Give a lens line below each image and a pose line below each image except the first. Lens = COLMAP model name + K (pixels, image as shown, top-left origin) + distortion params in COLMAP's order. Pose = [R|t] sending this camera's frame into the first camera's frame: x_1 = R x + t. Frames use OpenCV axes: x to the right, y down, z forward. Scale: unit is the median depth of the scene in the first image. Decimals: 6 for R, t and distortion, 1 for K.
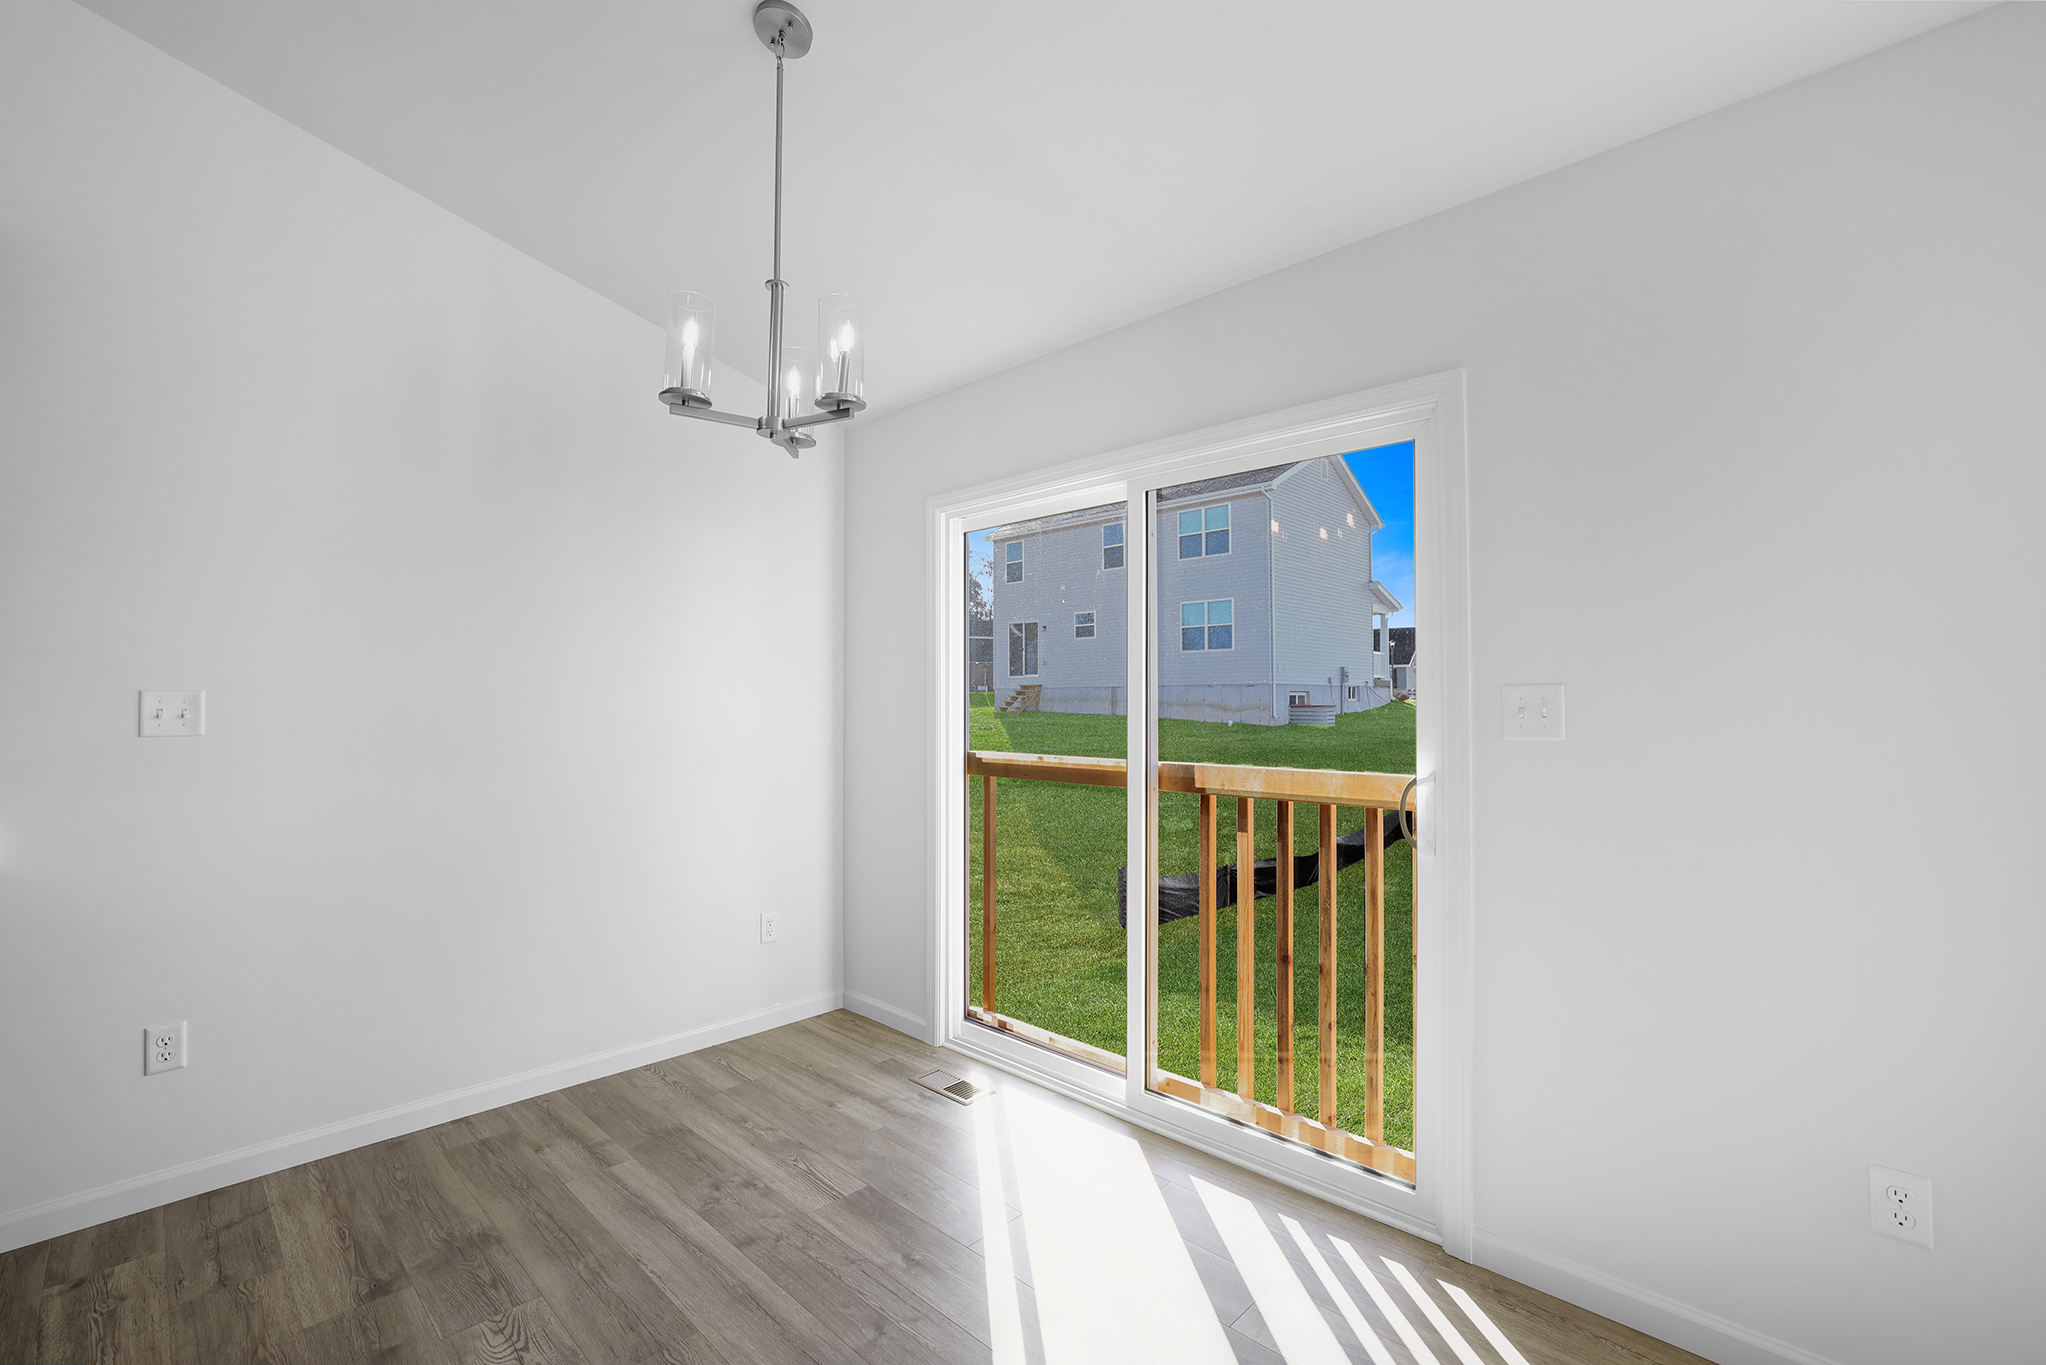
lens RADIAL K [[876.8, 0, 1015.5], [0, 876.8, 684.1], [0, 0, 1]] dist [-0.037508, 0.012284]
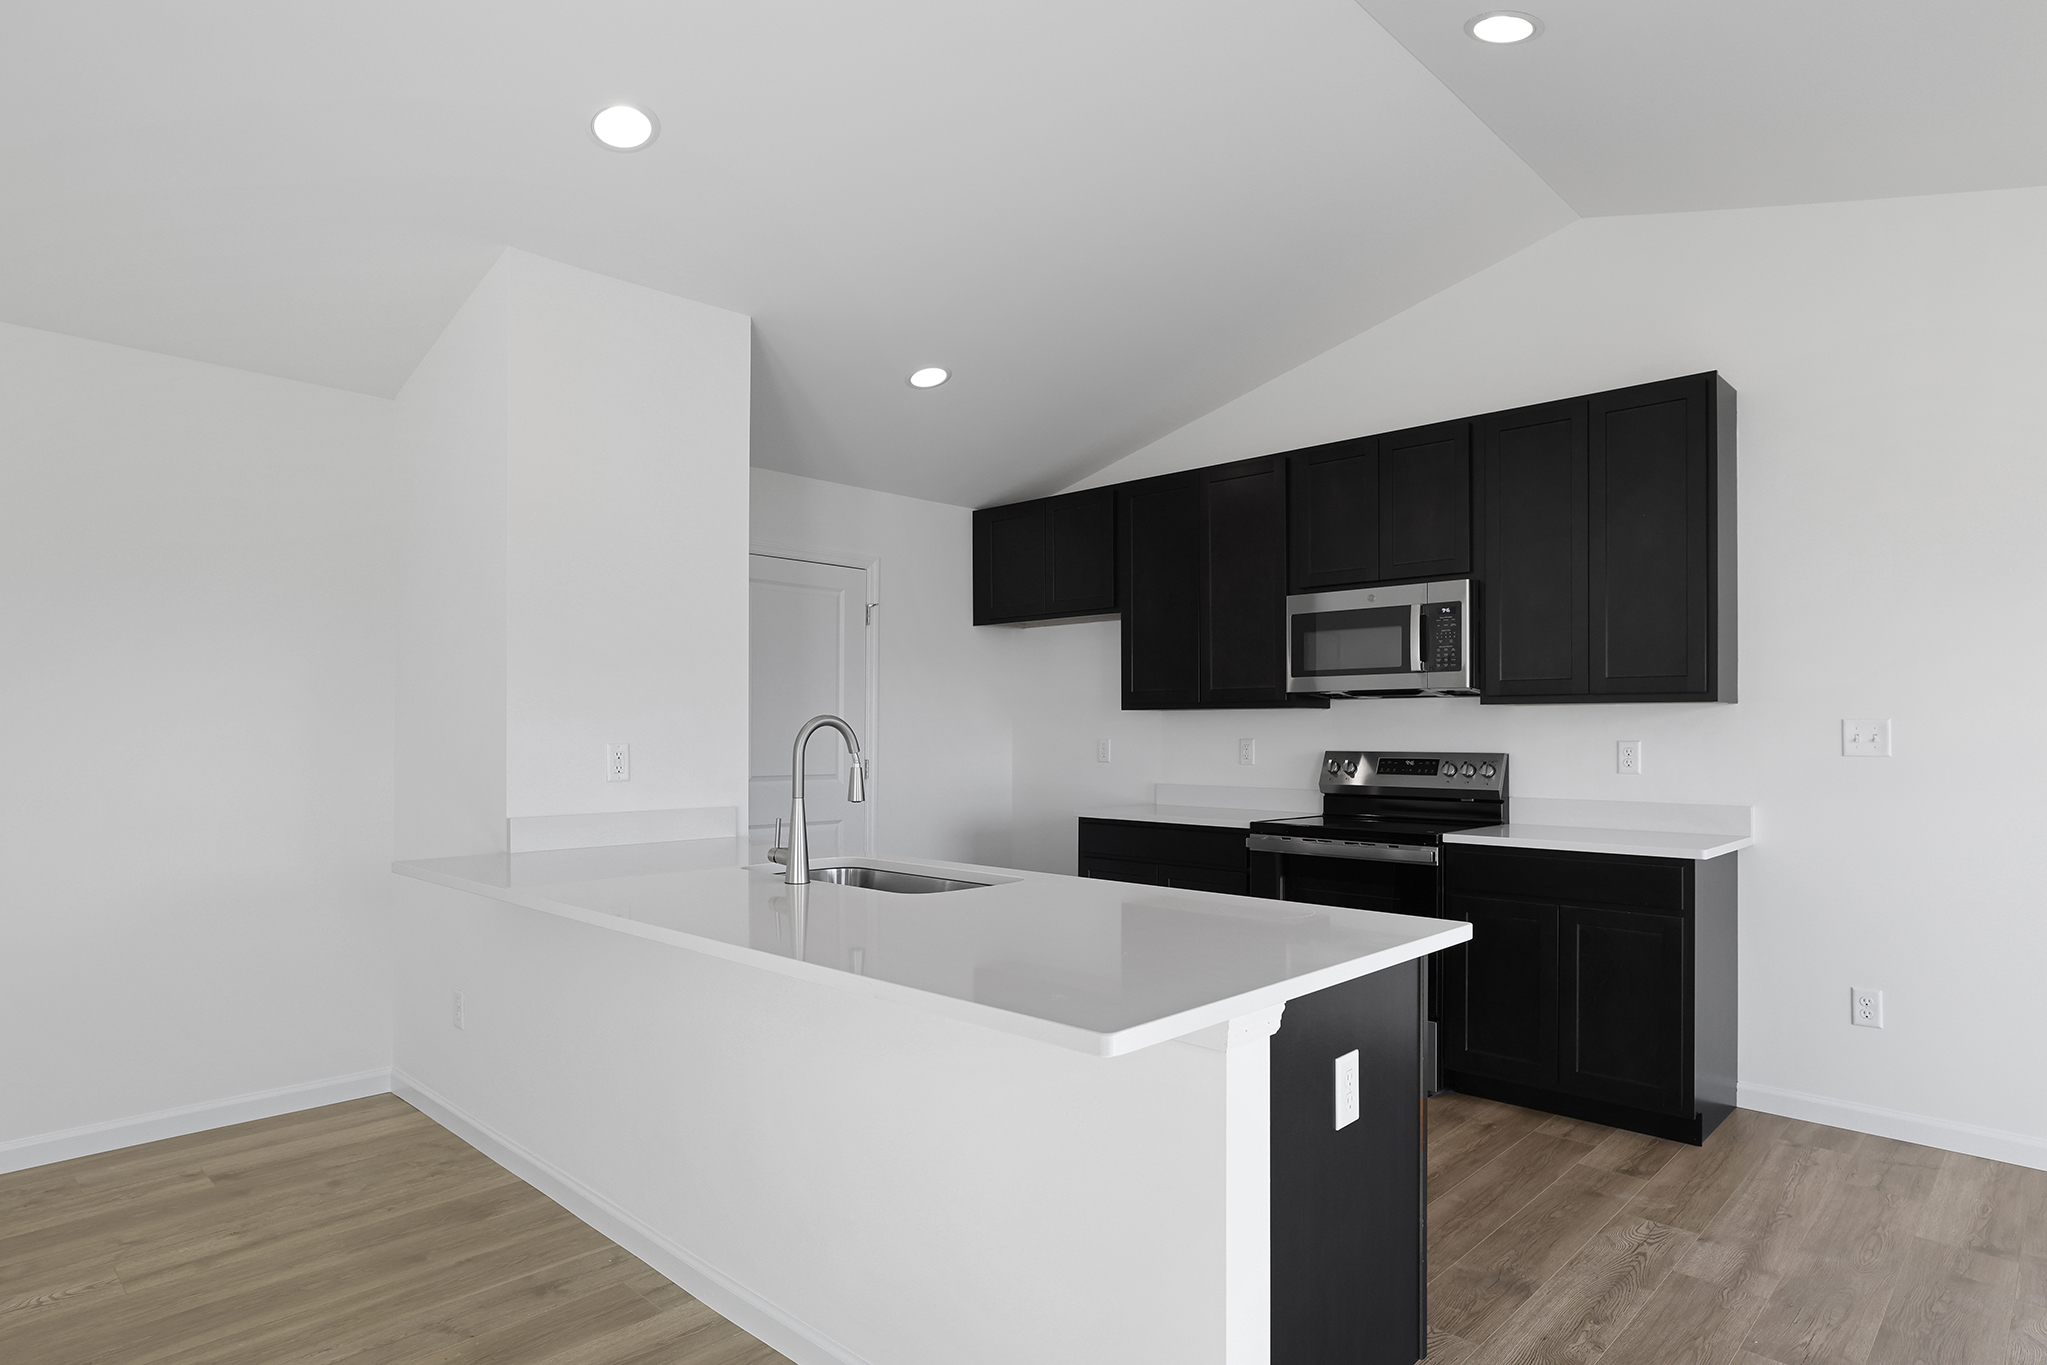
lens RADIAL K [[1133.6, 0, 999.2], [0, 1133.6, 722.6], [0, 0, 1]] dist [-0.041226, 0.037018]
pose [[-0.006727, -0.001644, -0.999976, 0.649796], [0.020695, 0.999784, -0.001783, -0.010957], [0.999763, -0.020706, -0.006692, -0.243564]]
